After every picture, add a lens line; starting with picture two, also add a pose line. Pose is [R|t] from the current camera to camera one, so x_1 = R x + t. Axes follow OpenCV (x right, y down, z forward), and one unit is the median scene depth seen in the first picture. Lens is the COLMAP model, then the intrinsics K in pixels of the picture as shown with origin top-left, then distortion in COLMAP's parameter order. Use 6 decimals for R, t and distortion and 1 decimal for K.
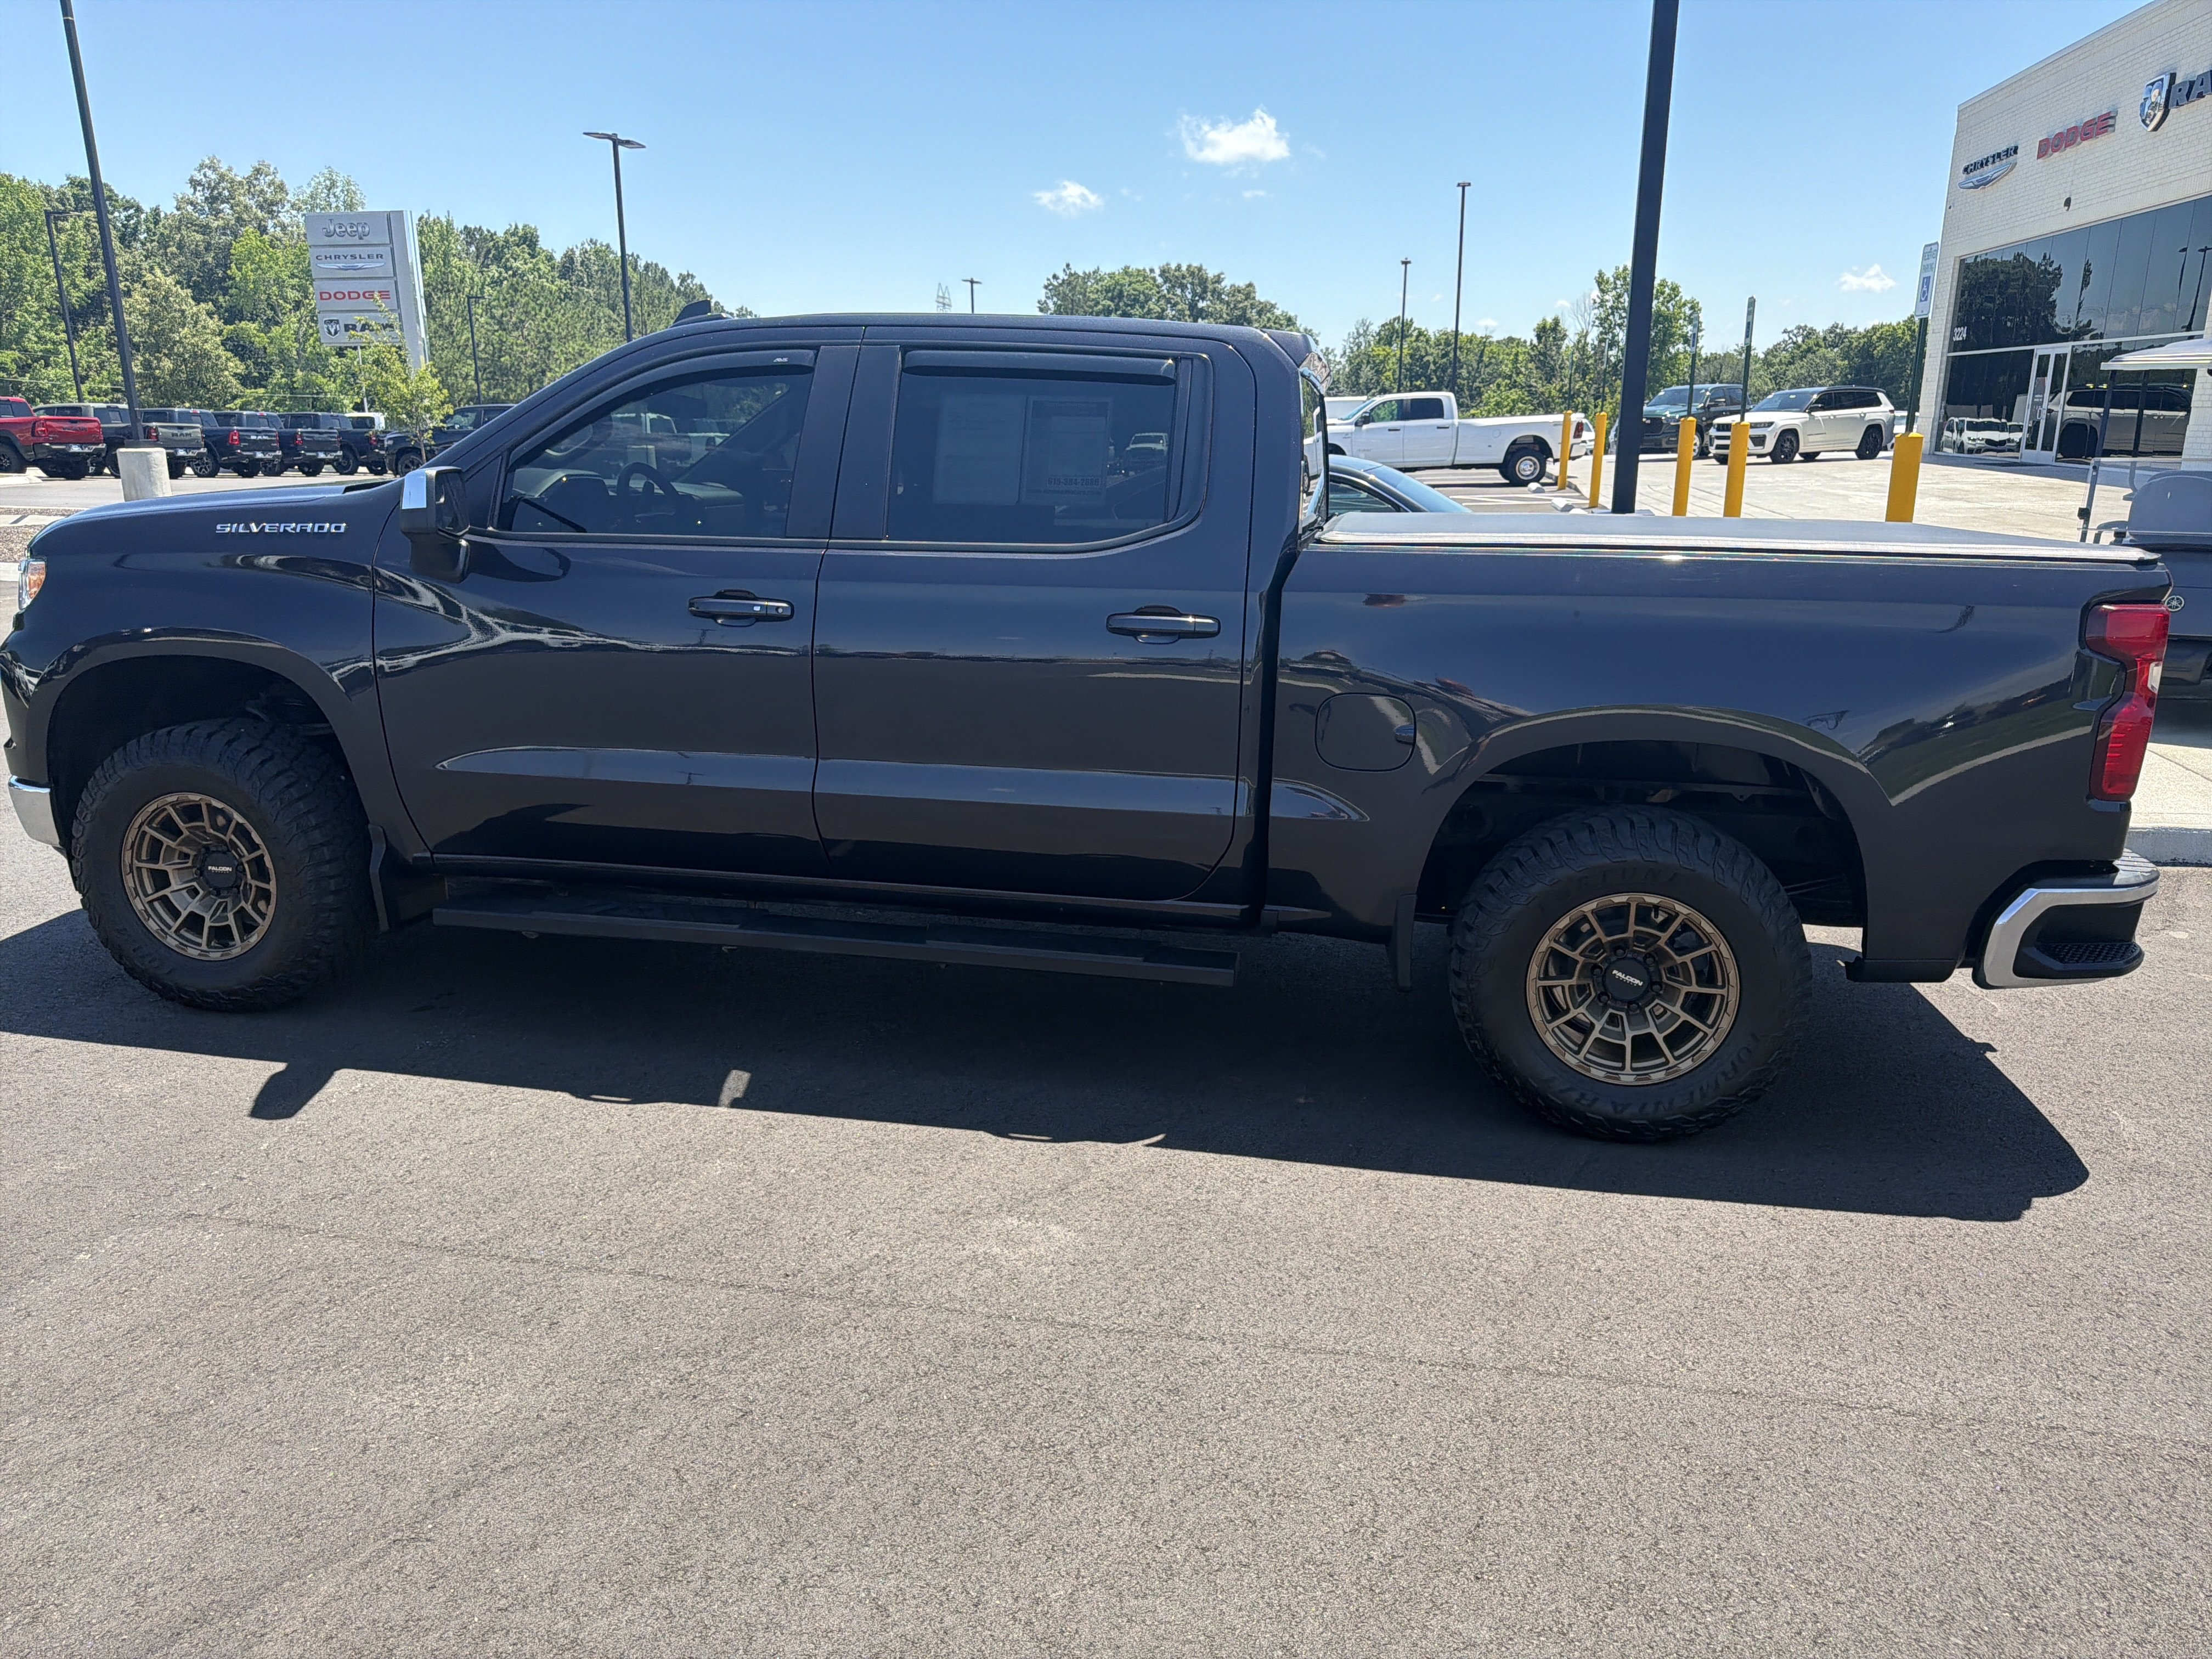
lens RADIAL K [[1574.8, 0, 1110.1], [0, 1574.8, 834.8], [0, 0, 1]] dist [0.018335, -0.021976]
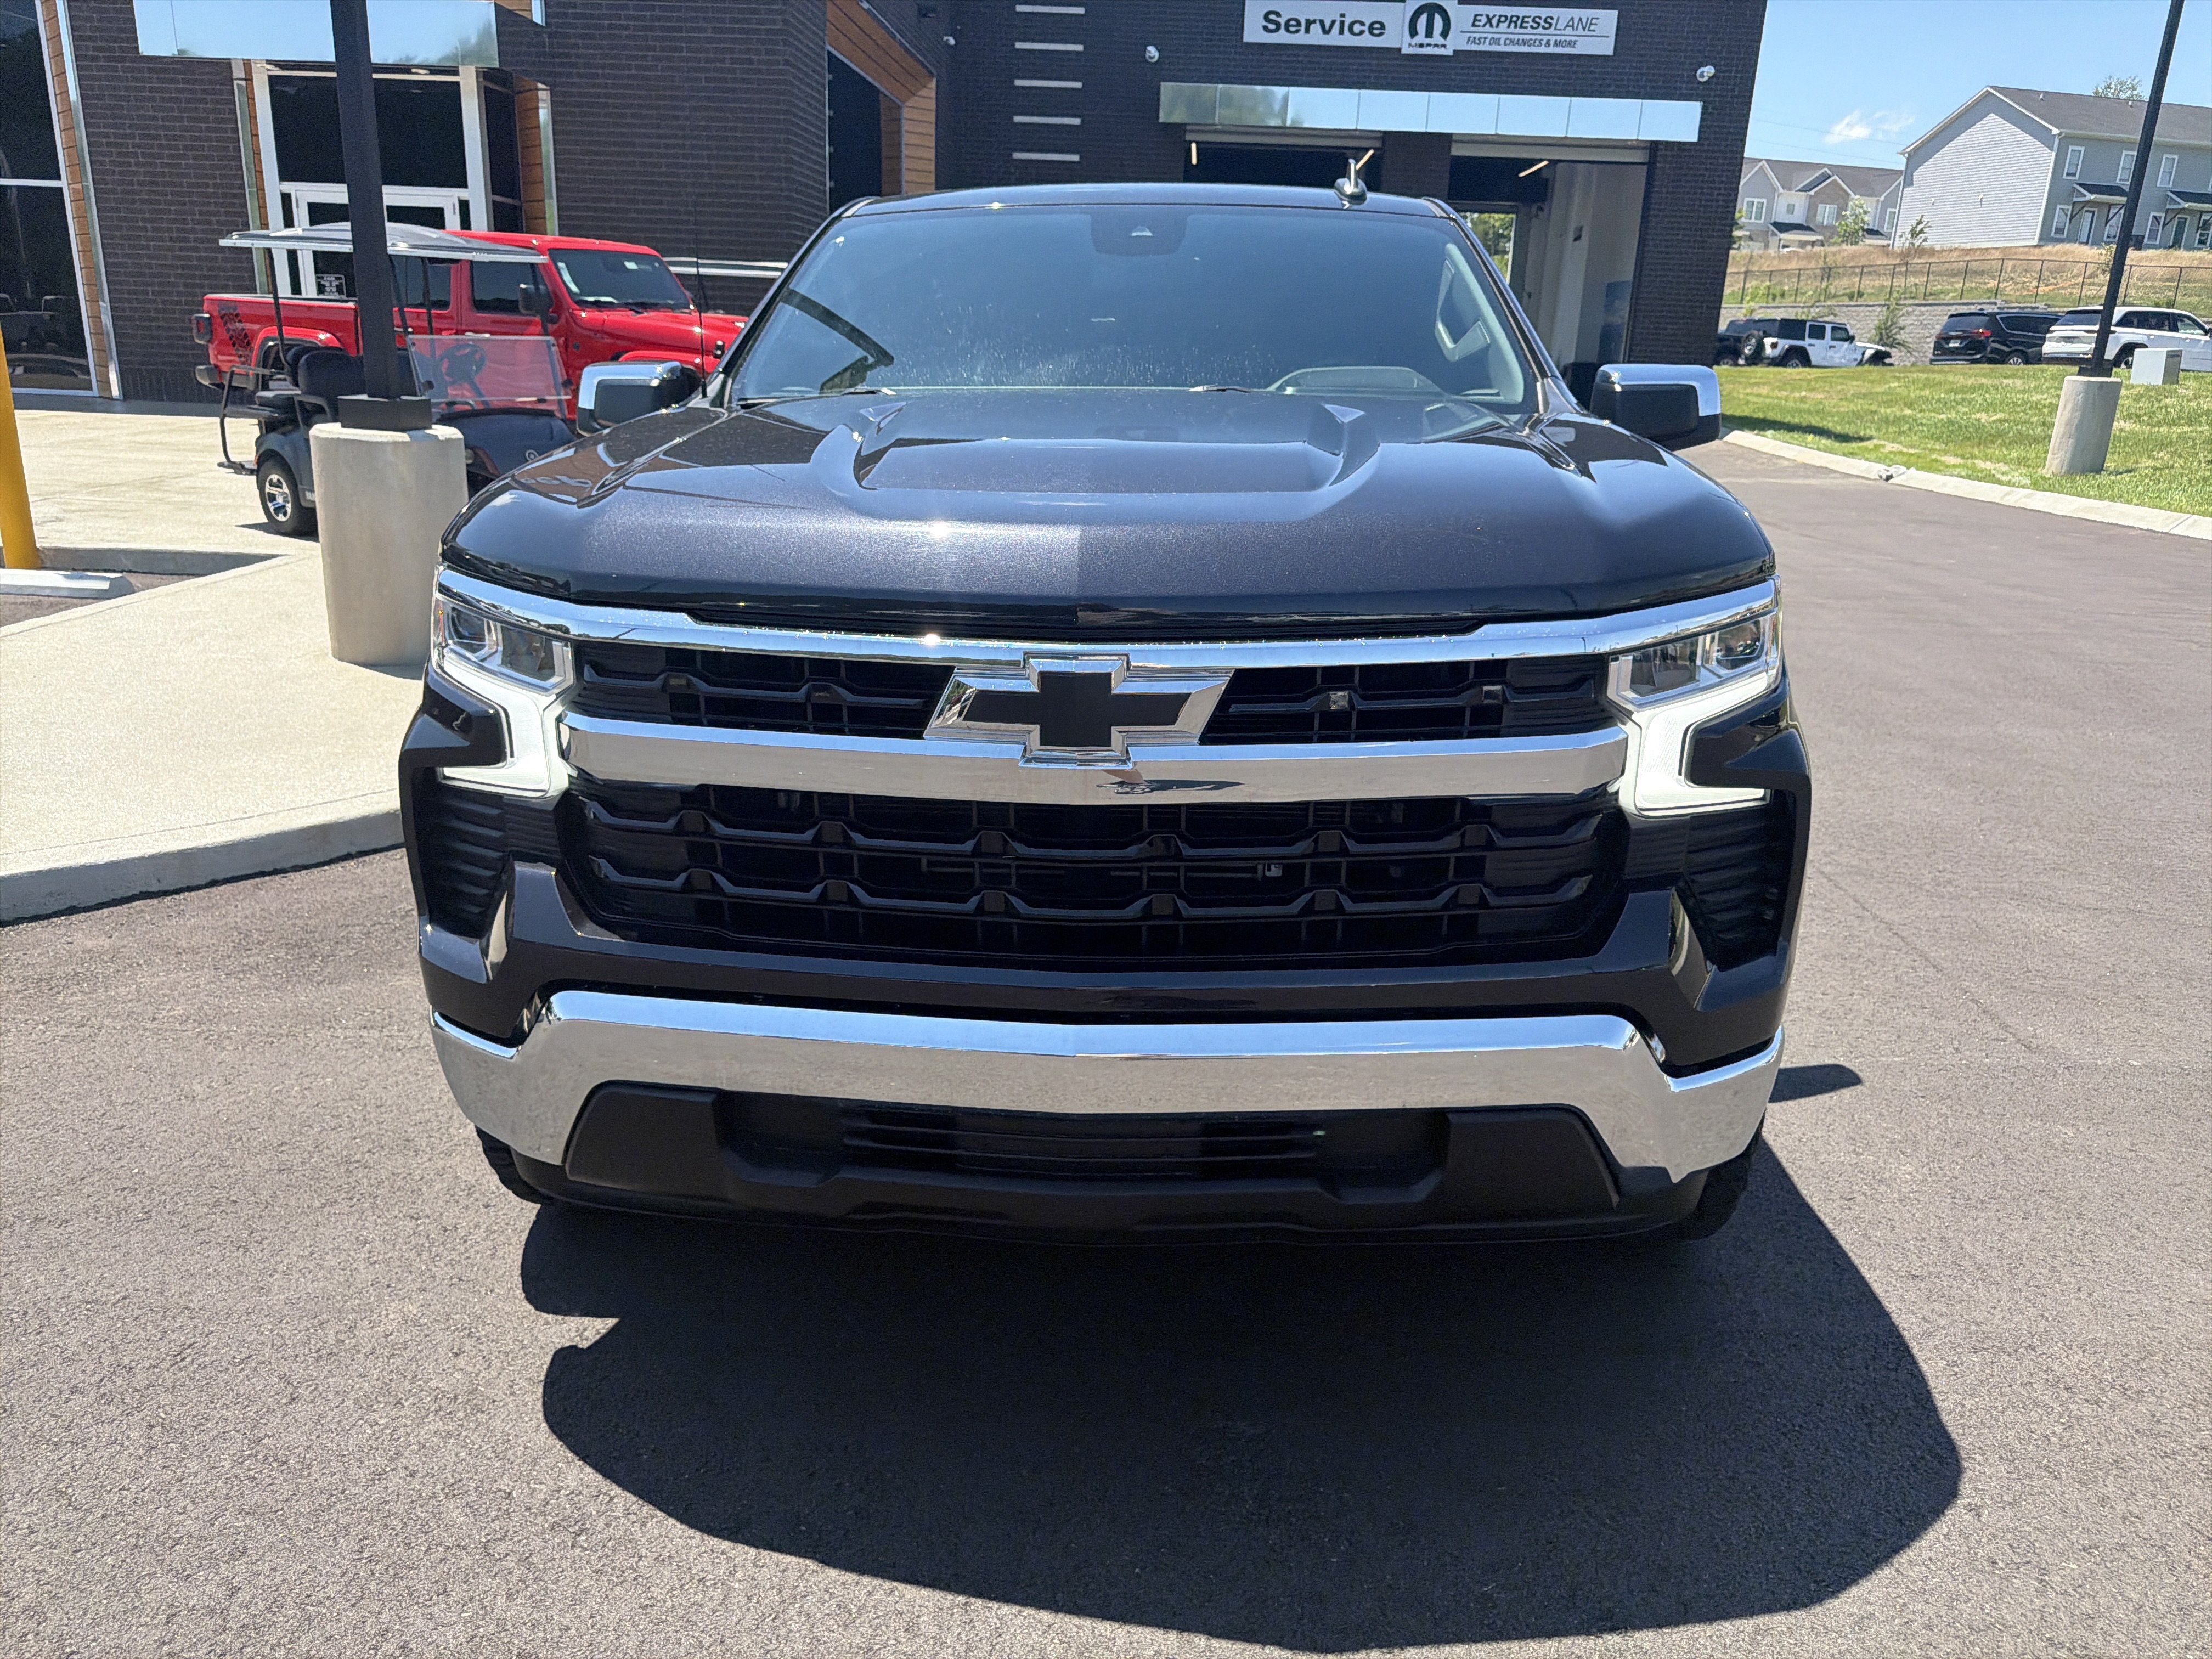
lens RADIAL K [[1574.8, 0, 1111.5], [0, 1574.8, 831.4], [0, 0, 1]] dist [0.018335, -0.021976]
pose [[-0.124164, -0.298614, 0.946263, -1.140648], [0.222912, 0.920872, 0.319851, -0.302789], [-0.966899, 0.250647, -0.047774, 1.236863]]
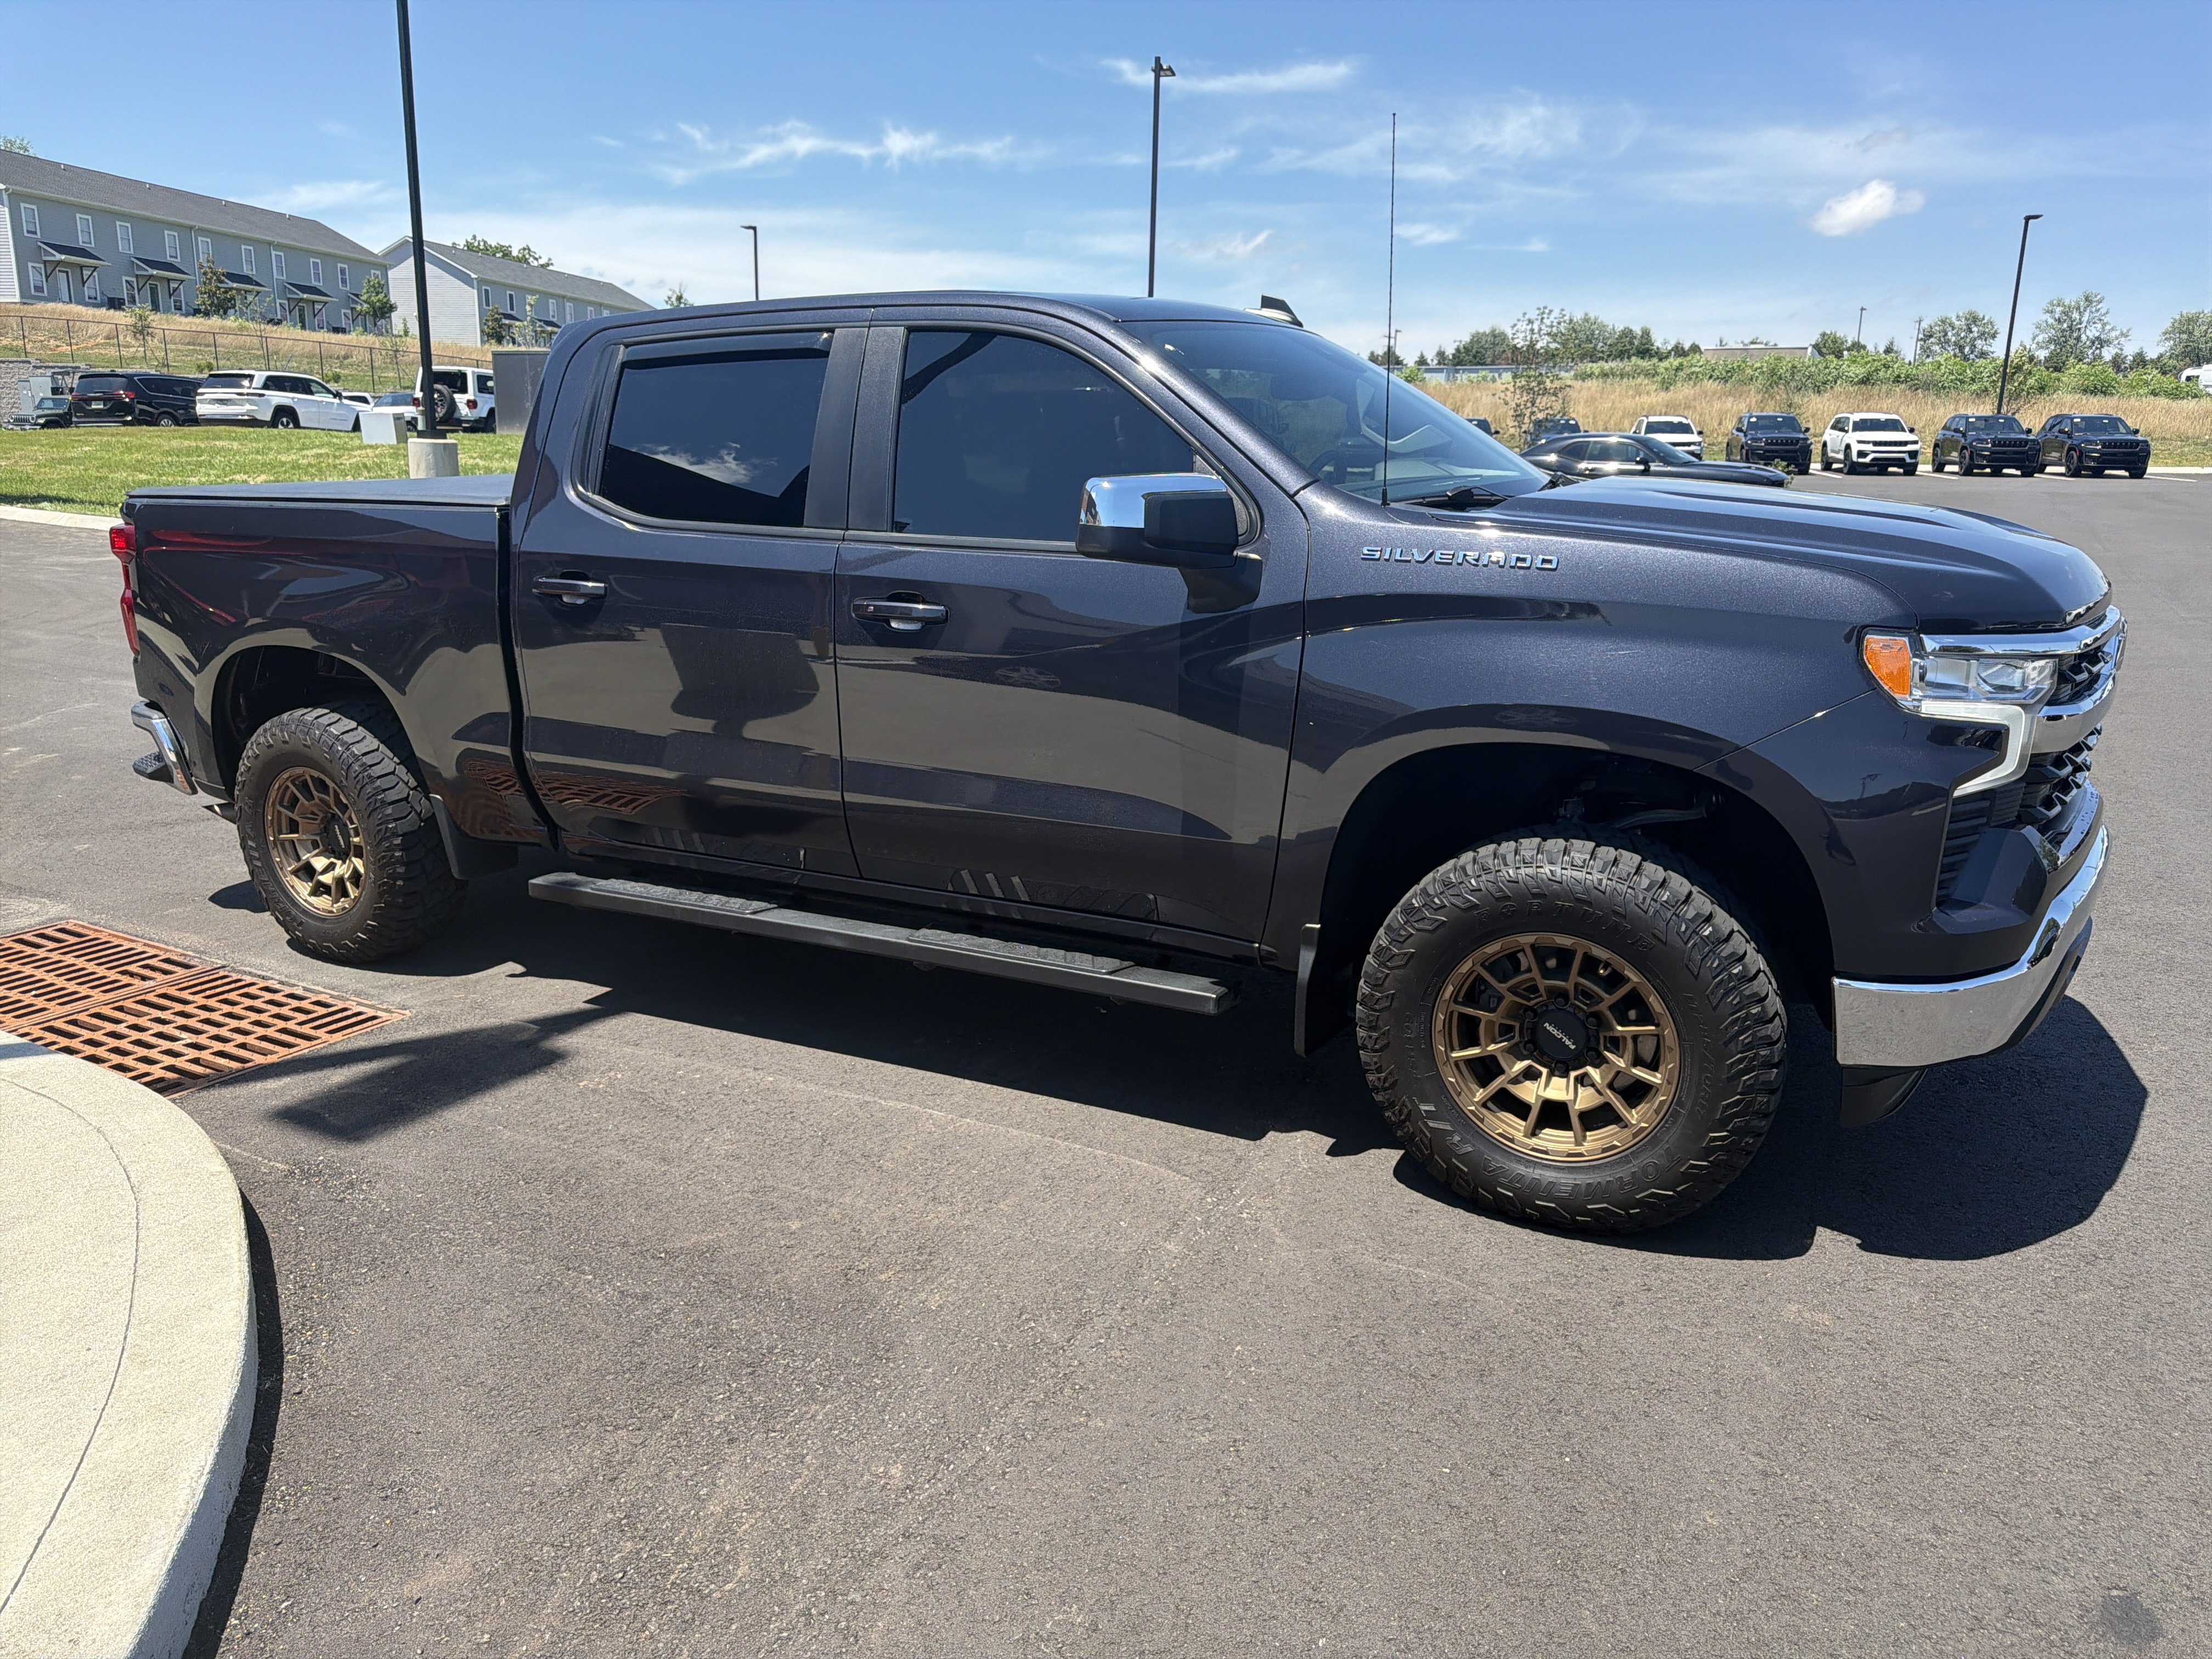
lens RADIAL K [[1574.8, 0, 1099.9], [0, 1574.8, 845.1], [0, 0, 1]] dist [0.018335, -0.021976]
pose [[-0.946754, -0.094960, 0.307636, -0.507915], [0.064113, 0.880770, 0.469184, -0.510491], [-0.315511, 0.463925, -0.827784, 2.063587]]
